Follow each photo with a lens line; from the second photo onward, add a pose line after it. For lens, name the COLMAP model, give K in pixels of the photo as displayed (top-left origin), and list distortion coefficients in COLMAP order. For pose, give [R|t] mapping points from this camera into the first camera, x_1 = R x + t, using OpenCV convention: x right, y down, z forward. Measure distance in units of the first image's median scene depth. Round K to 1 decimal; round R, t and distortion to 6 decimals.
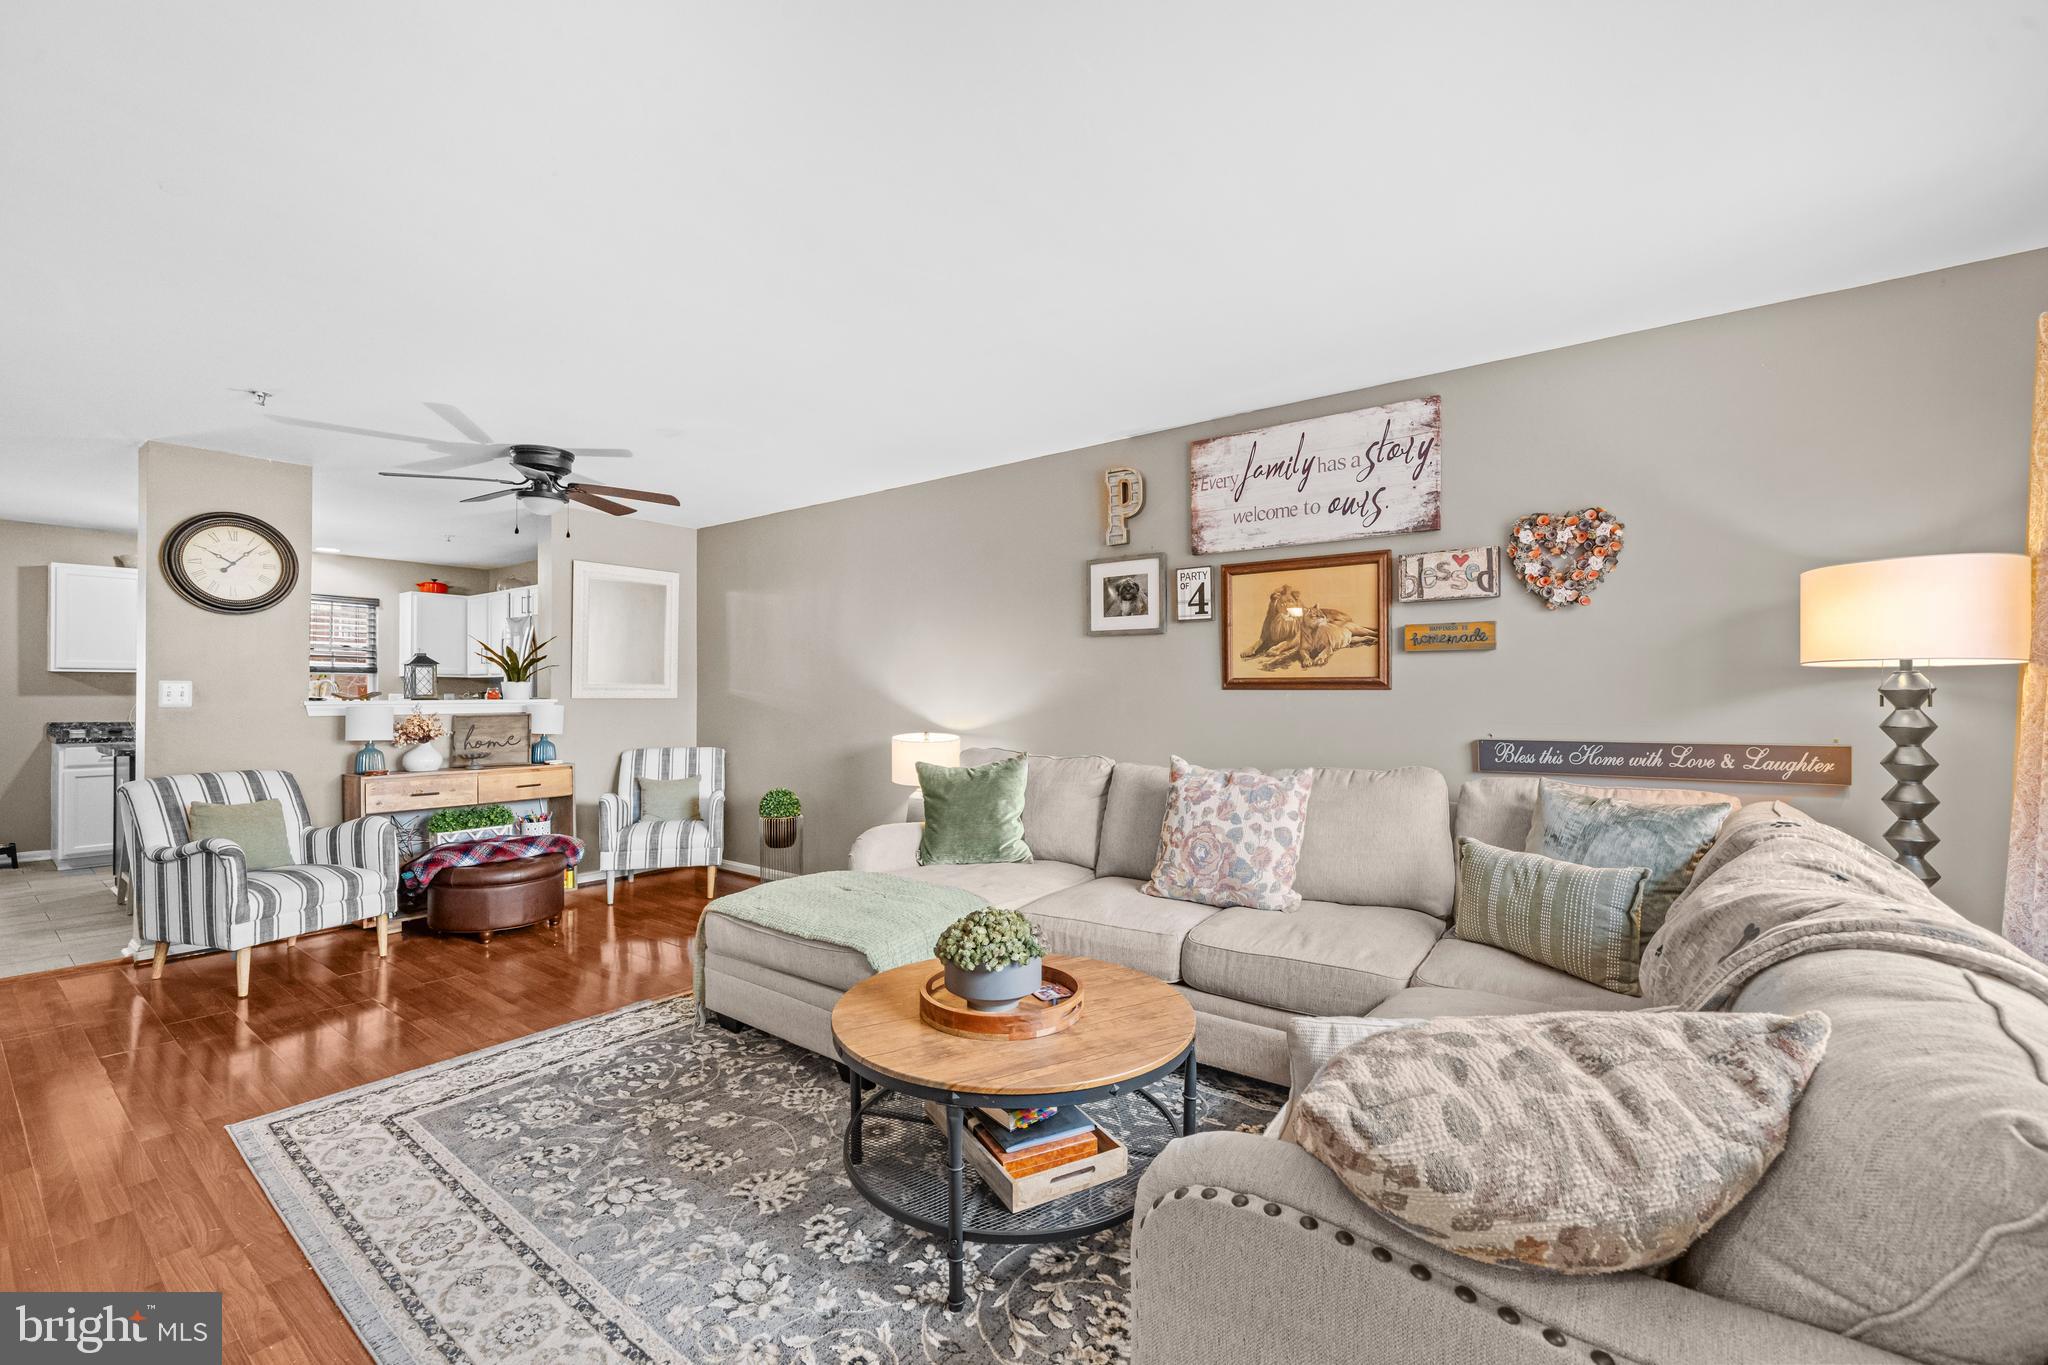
lens RADIAL K [[850.0, 0, 1022.5], [0, 850.0, 691.4], [0, 0, 1]] dist [-0.005095, 0.000966]
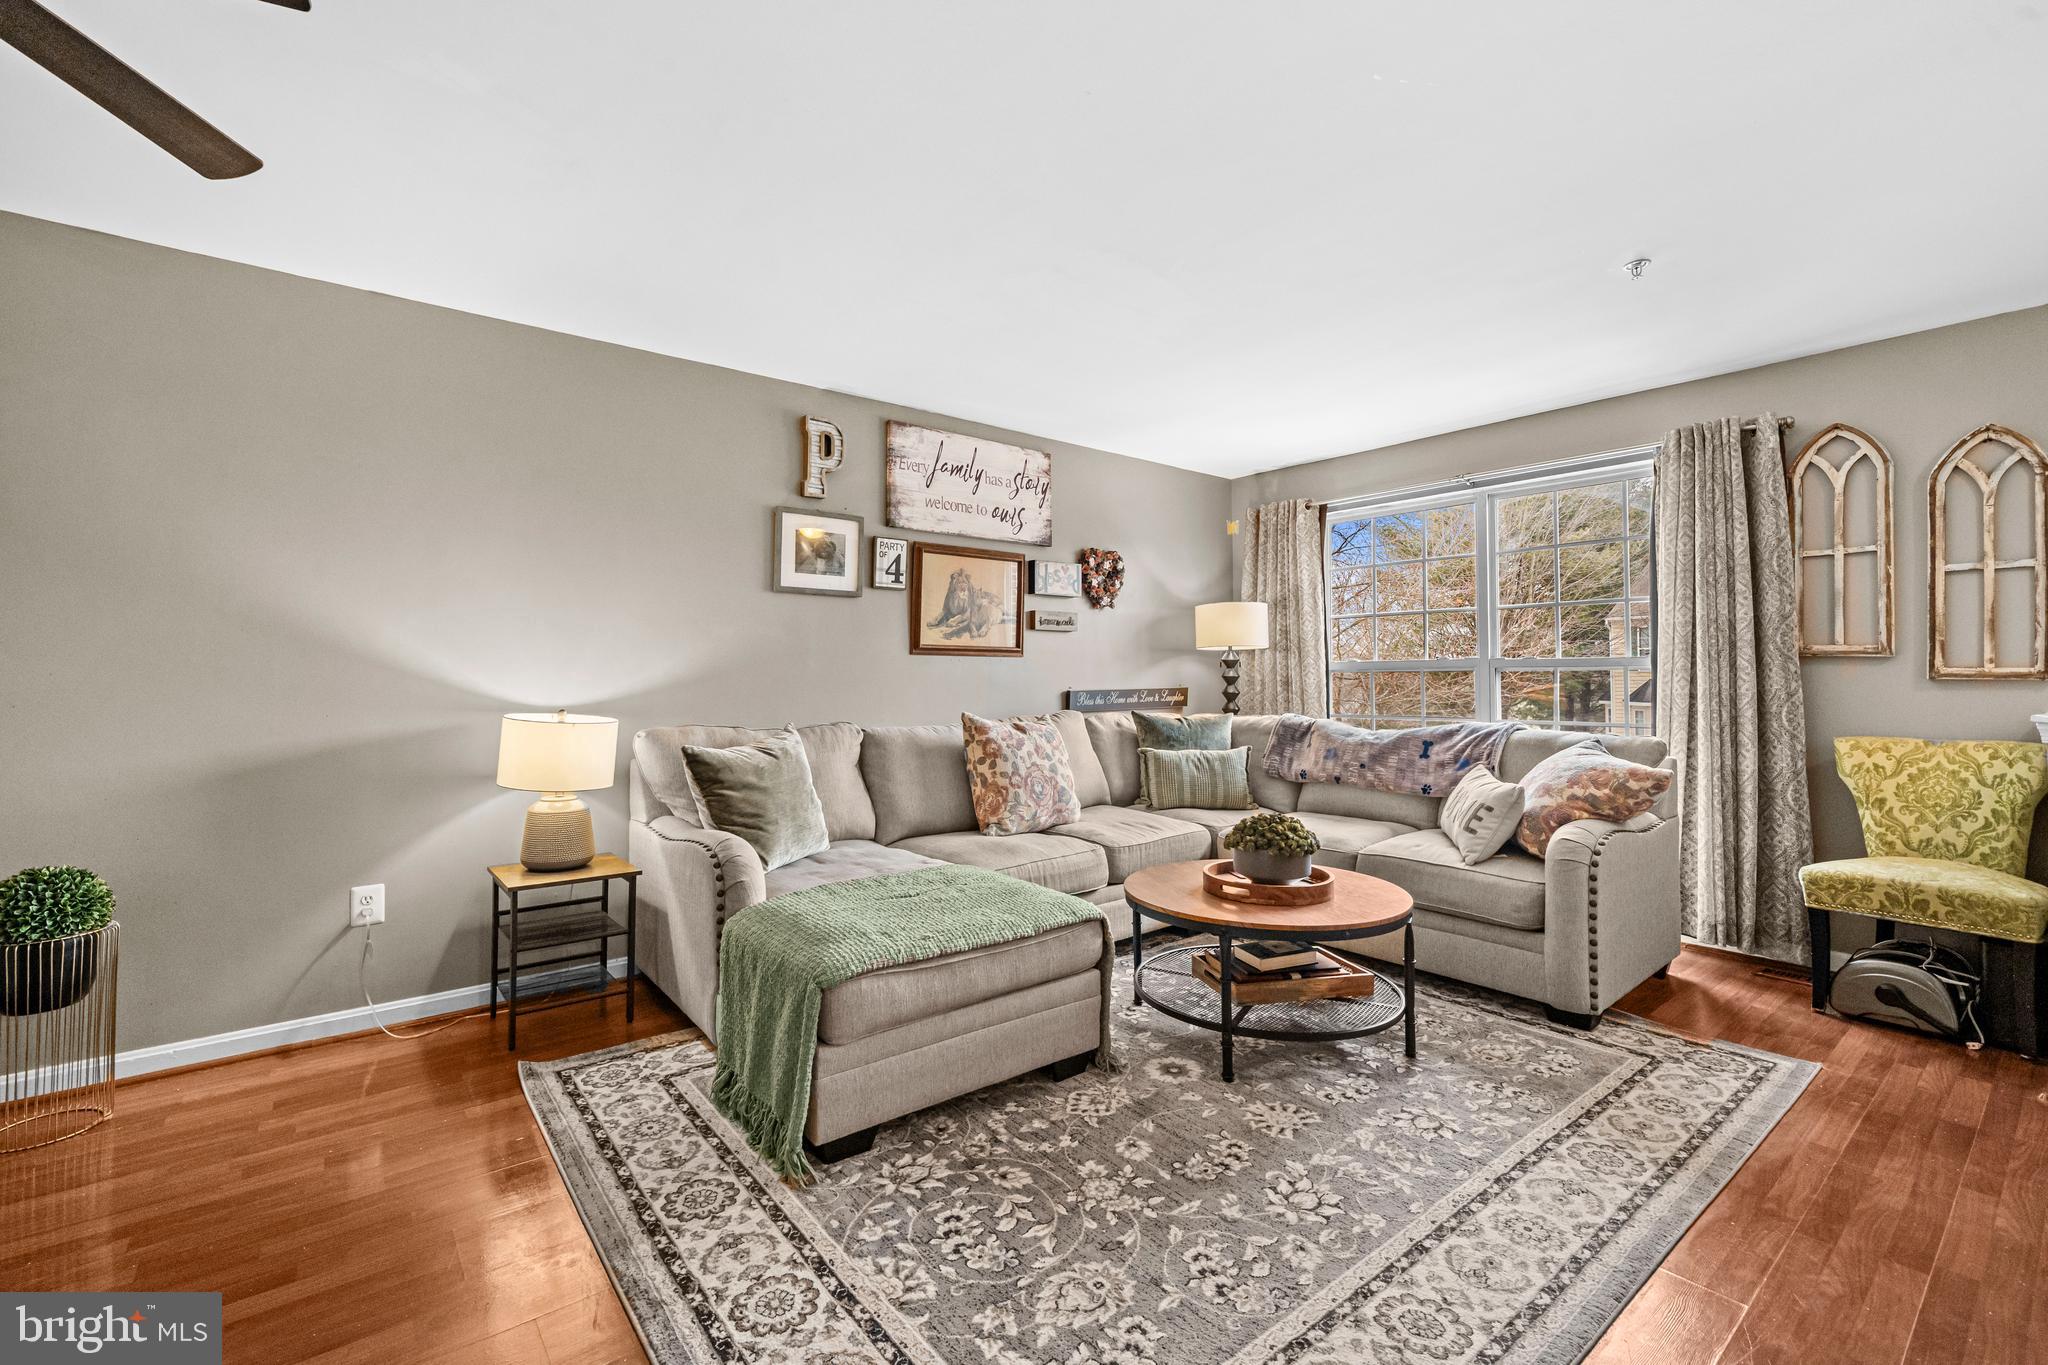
lens RADIAL K [[867.2, 0, 1004.7], [0, 867.2, 652.0], [0, 0, 1]] dist [-0.000894, -0.000458]
pose [[0.256684, 0.029744, 0.966038, -0.911672], [0.000748, 0.999520, -0.030973, 0.032722], [-0.966495, 0.008673, 0.256539, 0.672251]]
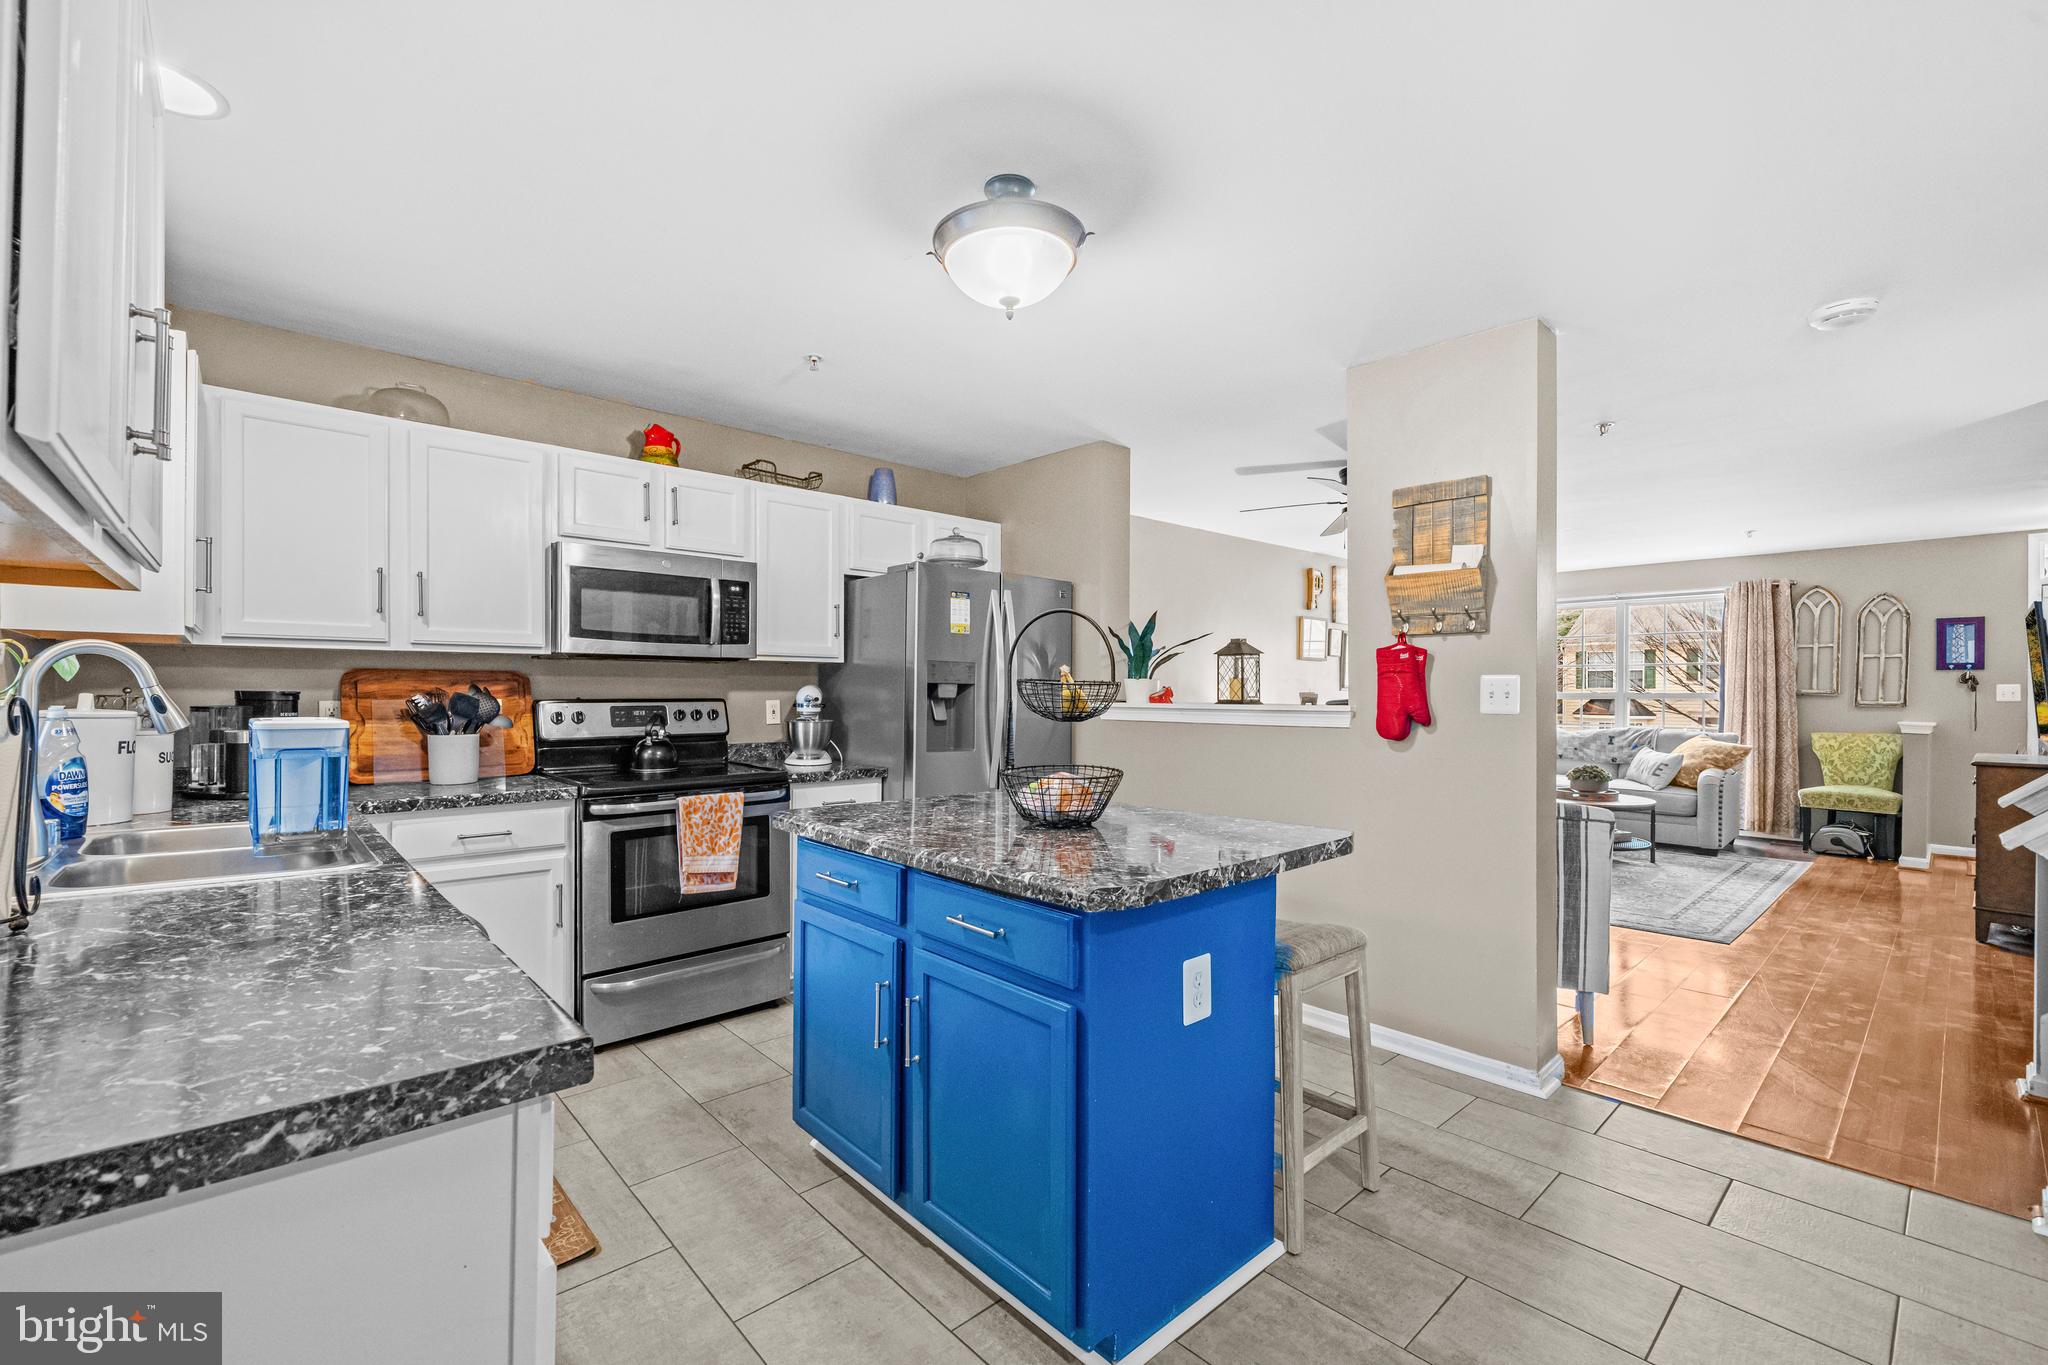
lens RADIAL K [[850.0, 0, 1008.3], [0, 850.0, 696.1], [0, 0, 1]] dist [-0.005095, 0.000966]
pose [[0.195128, -0.004863, 0.980766, -2.154004], [-0.001314, 0.999986, 0.005219, 0.001322], [-0.980777, -0.002307, 0.195119, 1.554091]]
